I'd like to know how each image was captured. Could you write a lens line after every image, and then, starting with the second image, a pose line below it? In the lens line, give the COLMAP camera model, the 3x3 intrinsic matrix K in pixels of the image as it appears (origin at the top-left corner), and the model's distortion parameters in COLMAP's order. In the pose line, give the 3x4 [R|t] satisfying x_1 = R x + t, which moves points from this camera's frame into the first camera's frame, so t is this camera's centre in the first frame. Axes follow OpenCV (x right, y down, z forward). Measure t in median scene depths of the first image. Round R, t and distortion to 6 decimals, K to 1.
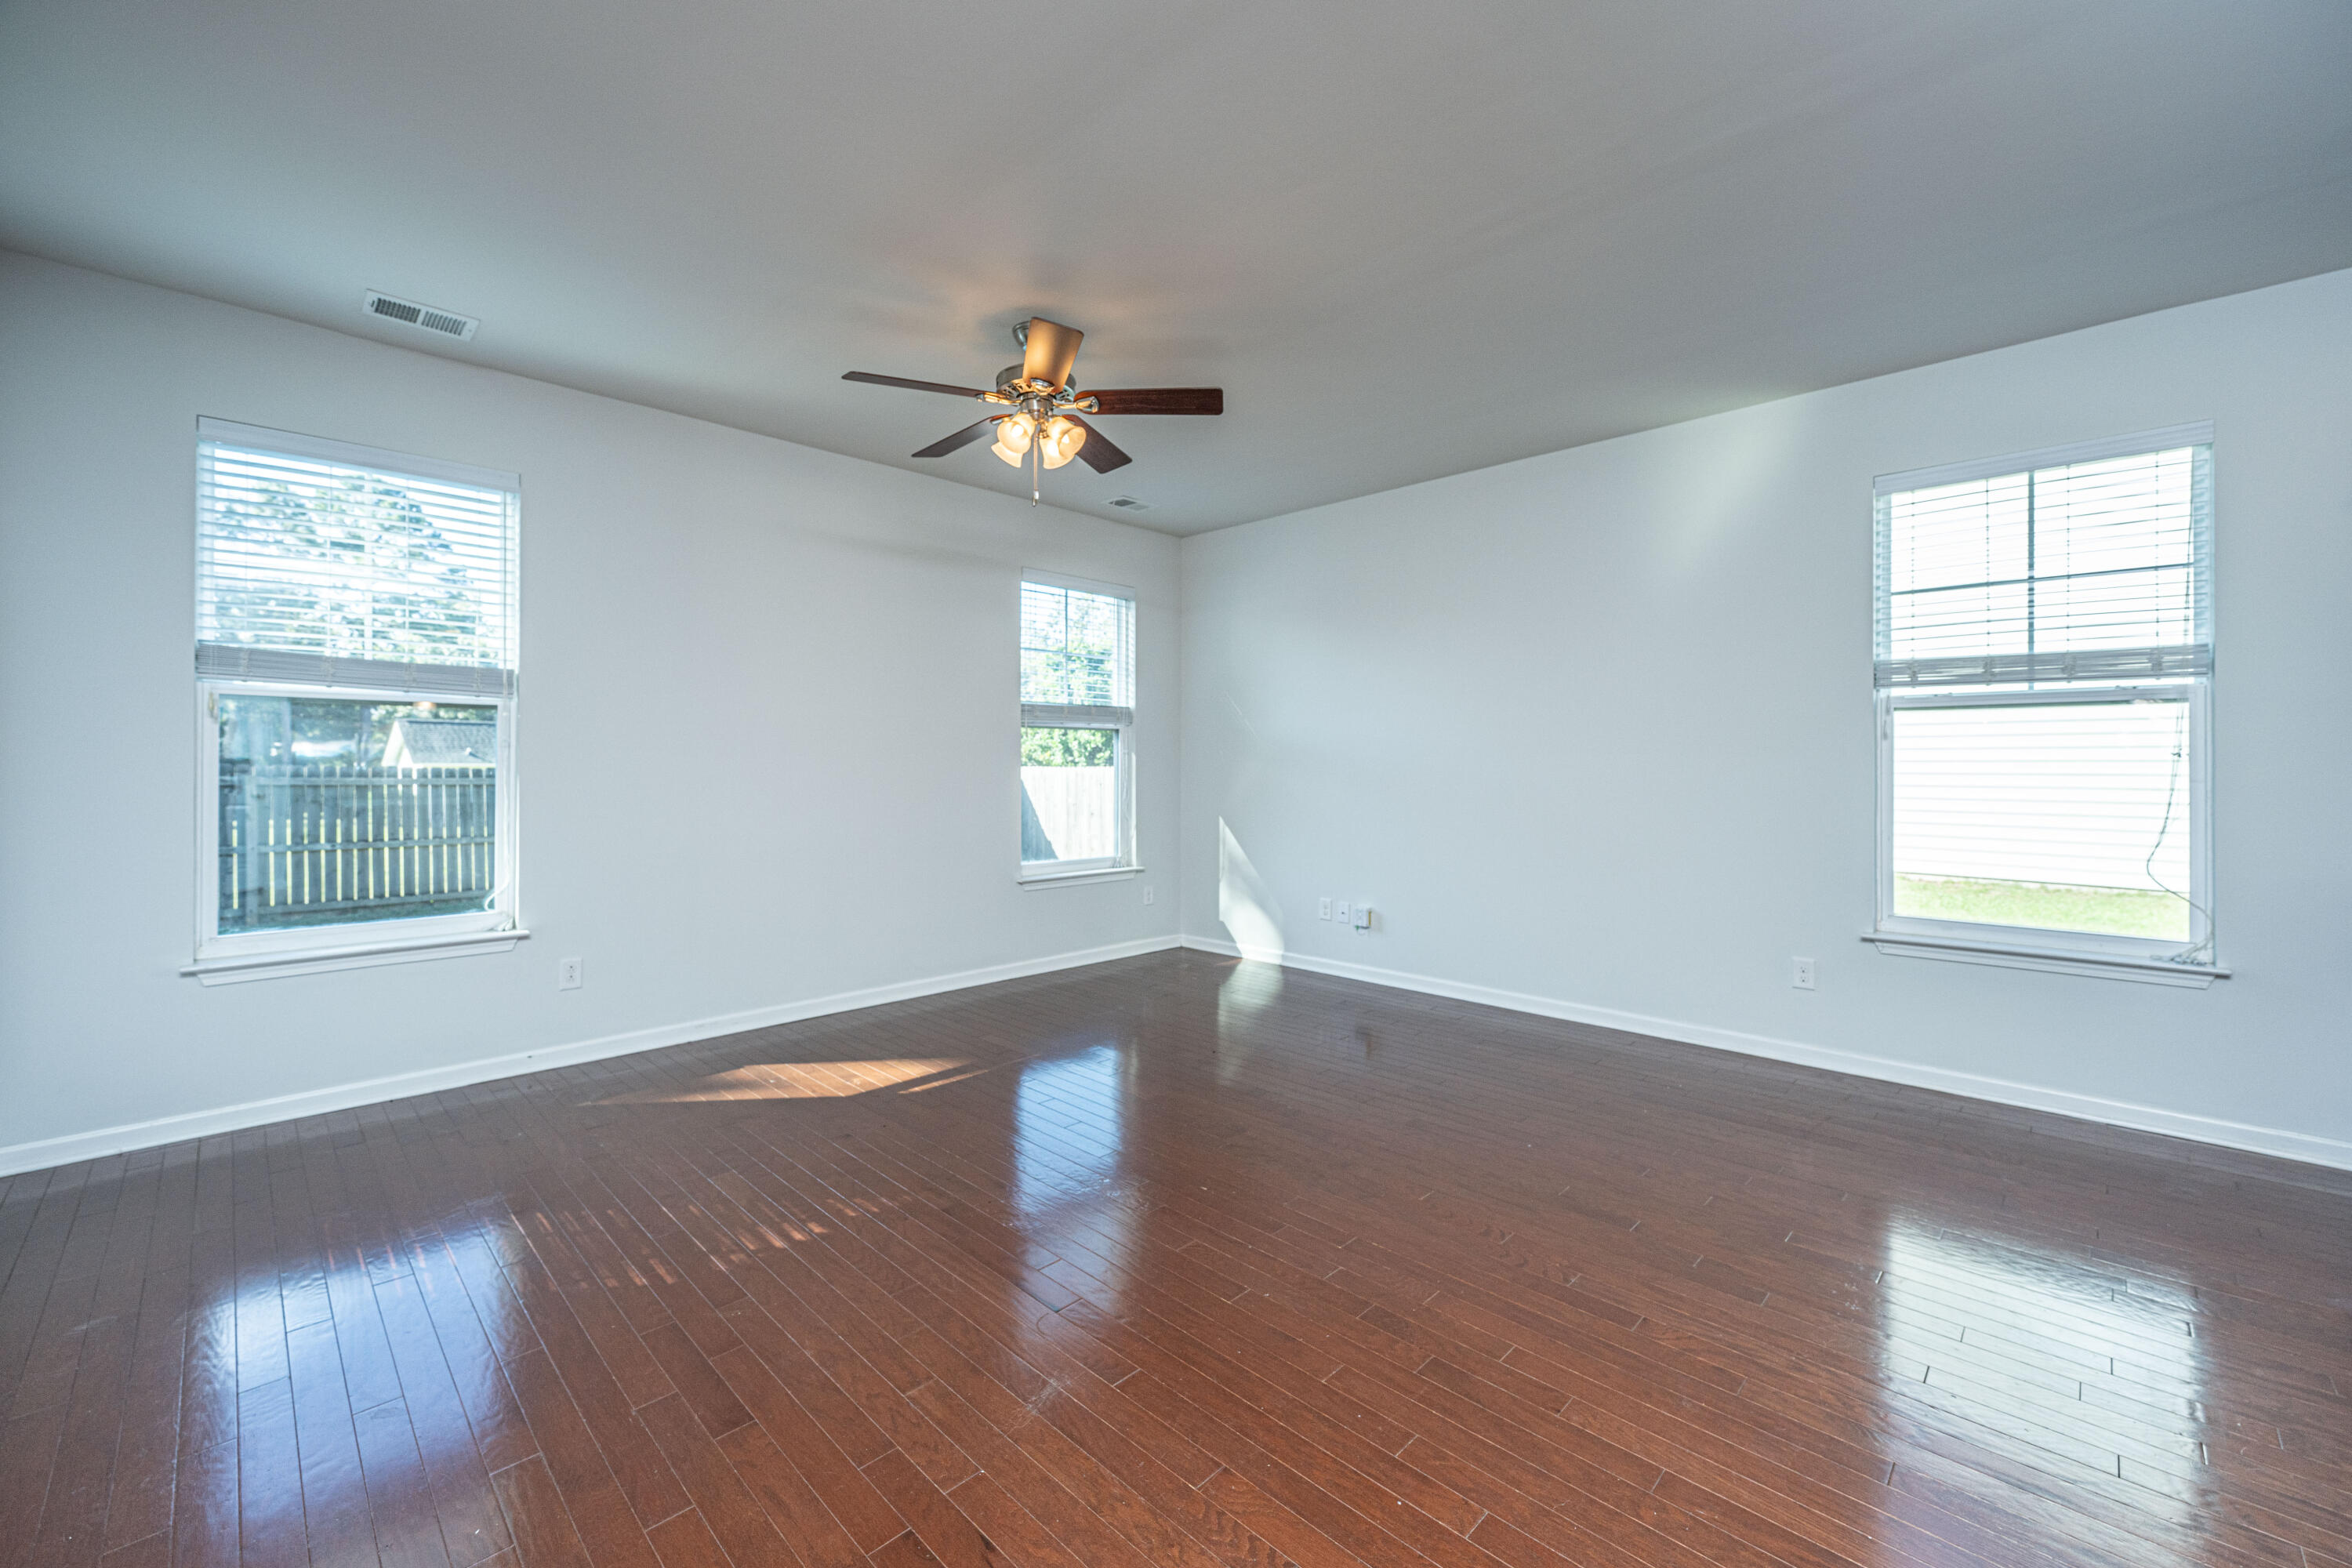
lens RADIAL K [[940.0, 0, 1152.0], [0, 940.0, 765.5], [0, 0, 1]] dist [-0.005539, 0.000455]
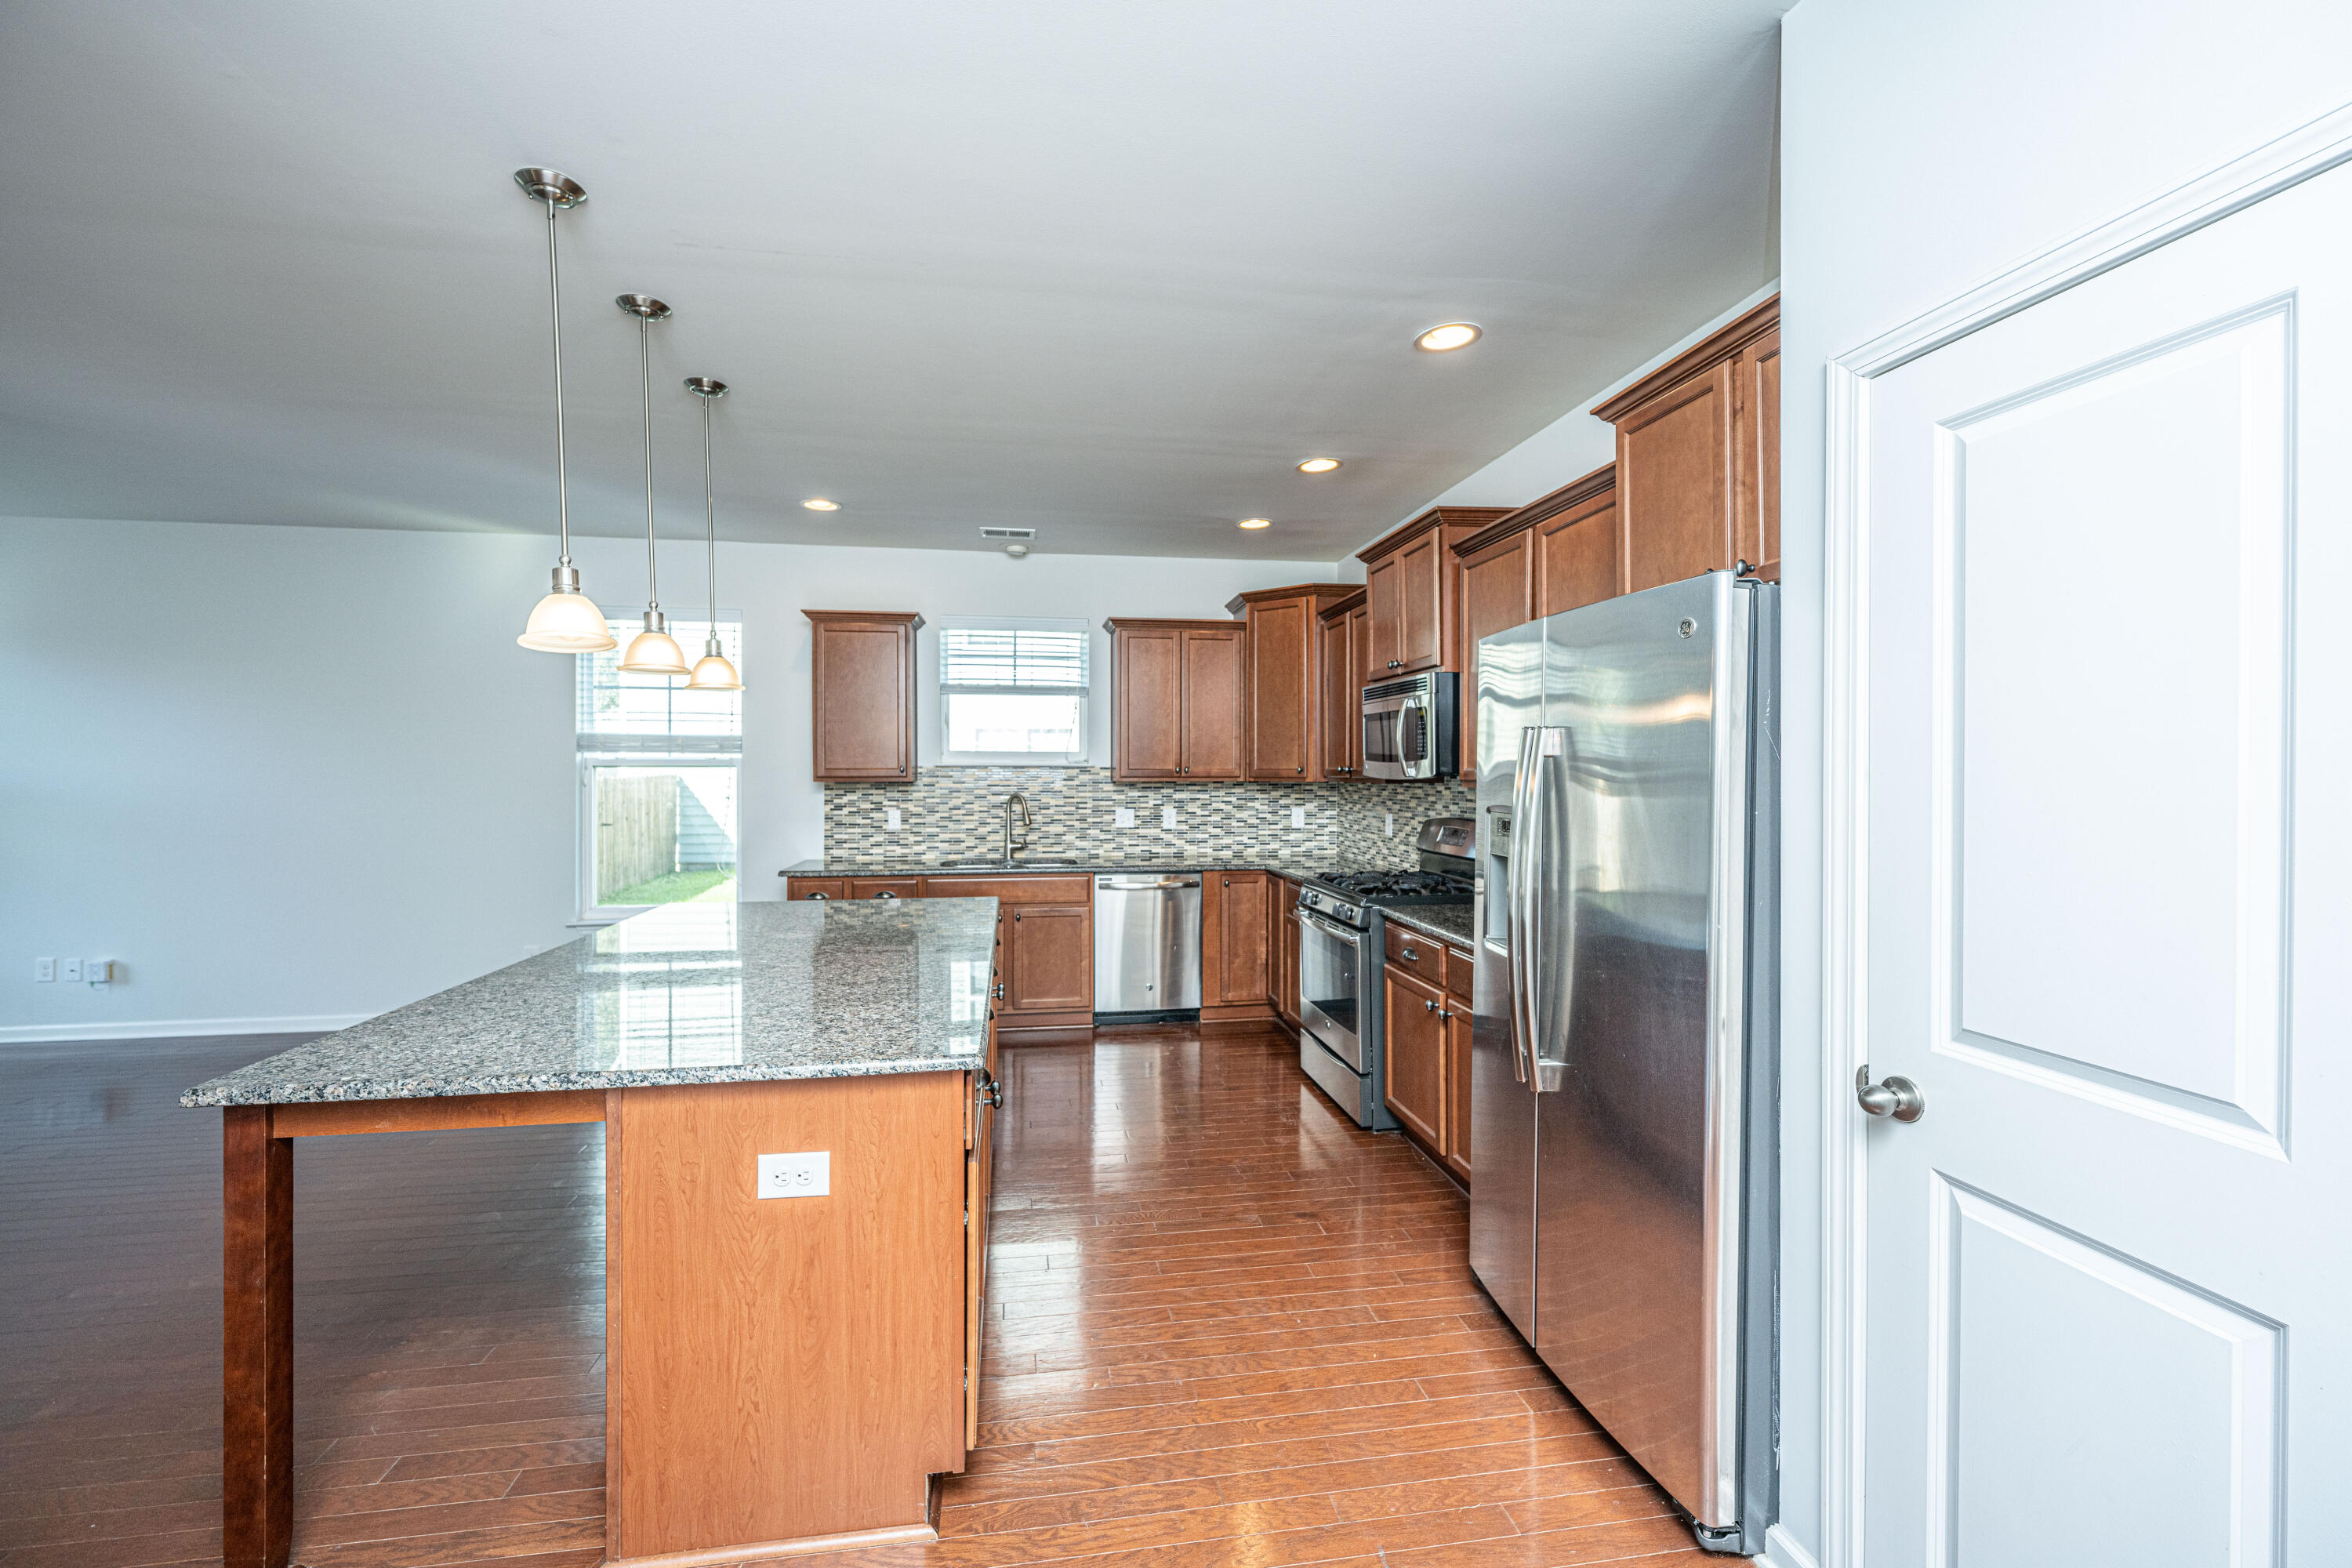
lens RADIAL K [[940.0, 0, 1161.8], [0, 940.0, 767.7], [0, 0, 1]] dist [-0.005539, 0.000455]
pose [[0.585543, 0.000347, 0.810641, 0.128514], [0.001887, 0.999997, -0.001792, -0.054266], [-0.810639, 0.002579, 0.585541, -0.580034]]
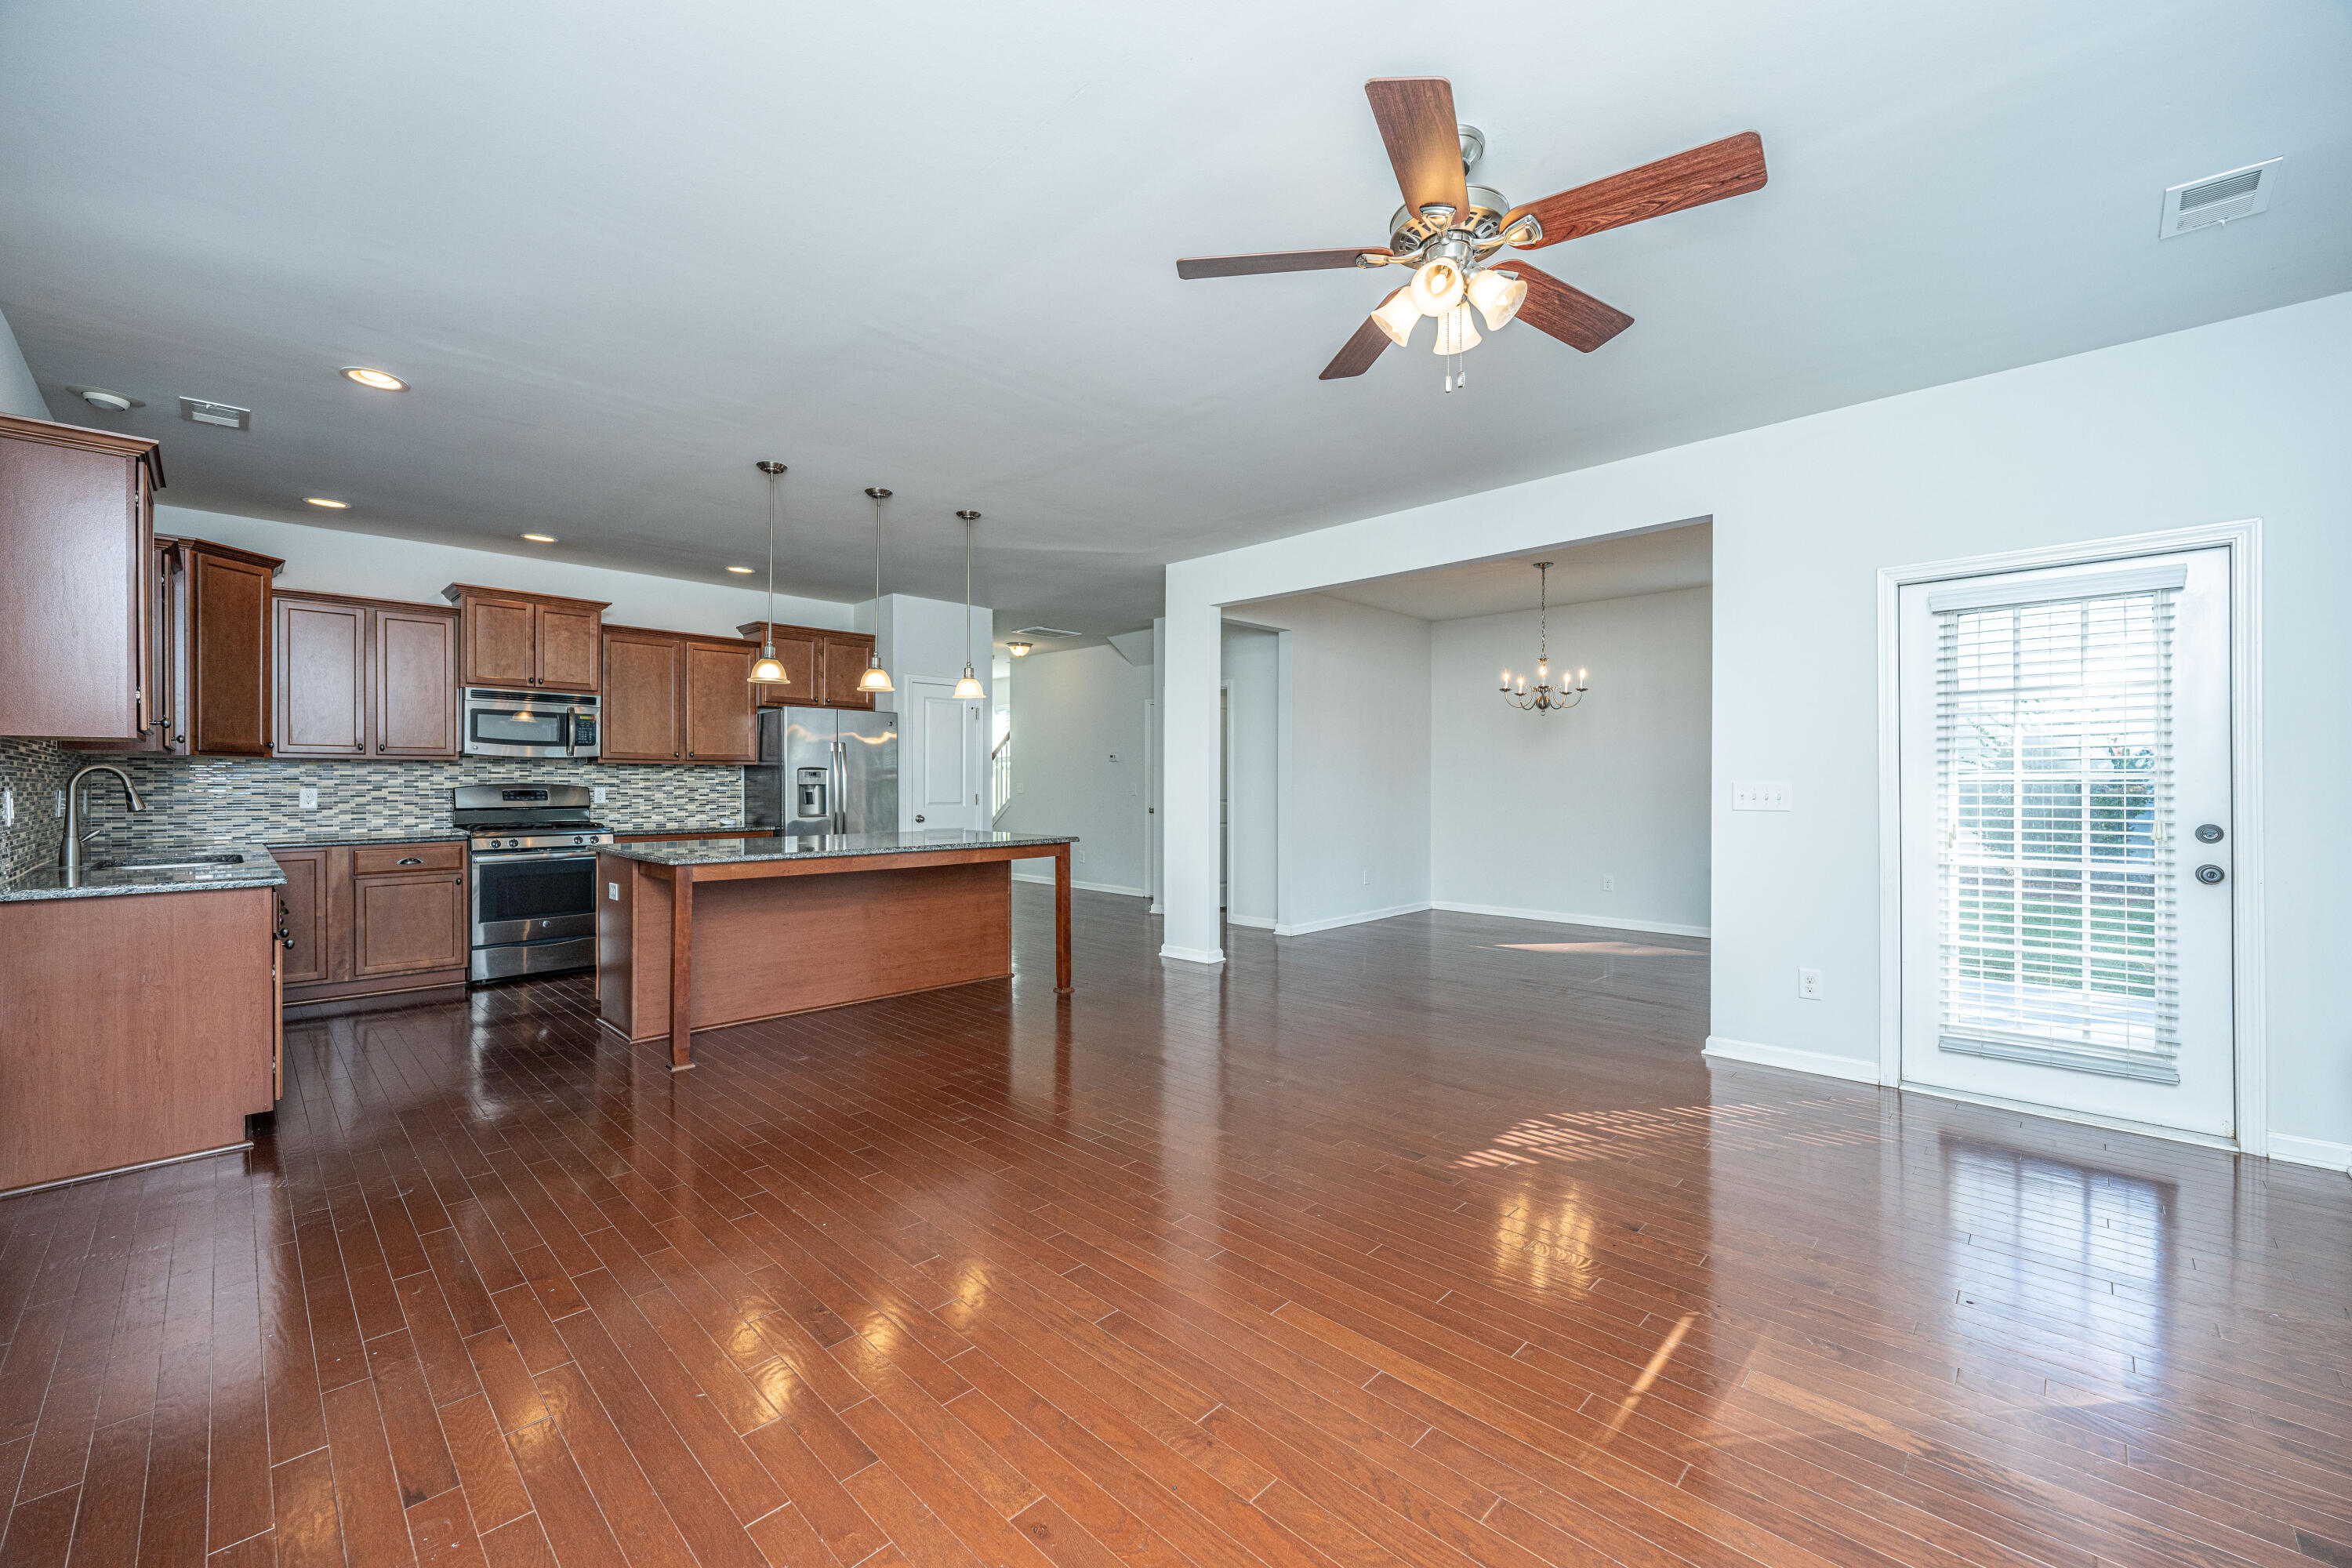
lens RADIAL K [[940.0, 0, 1164.6], [0, 940.0, 795.9], [0, 0, 1]] dist [-0.005539, 0.000455]
pose [[-0.999994, -0.001840, 0.002831, 0.071902], [-0.001802, 0.999911, 0.013202, 0.002373], [-0.002855, 0.013197, -0.999909, 1.494996]]
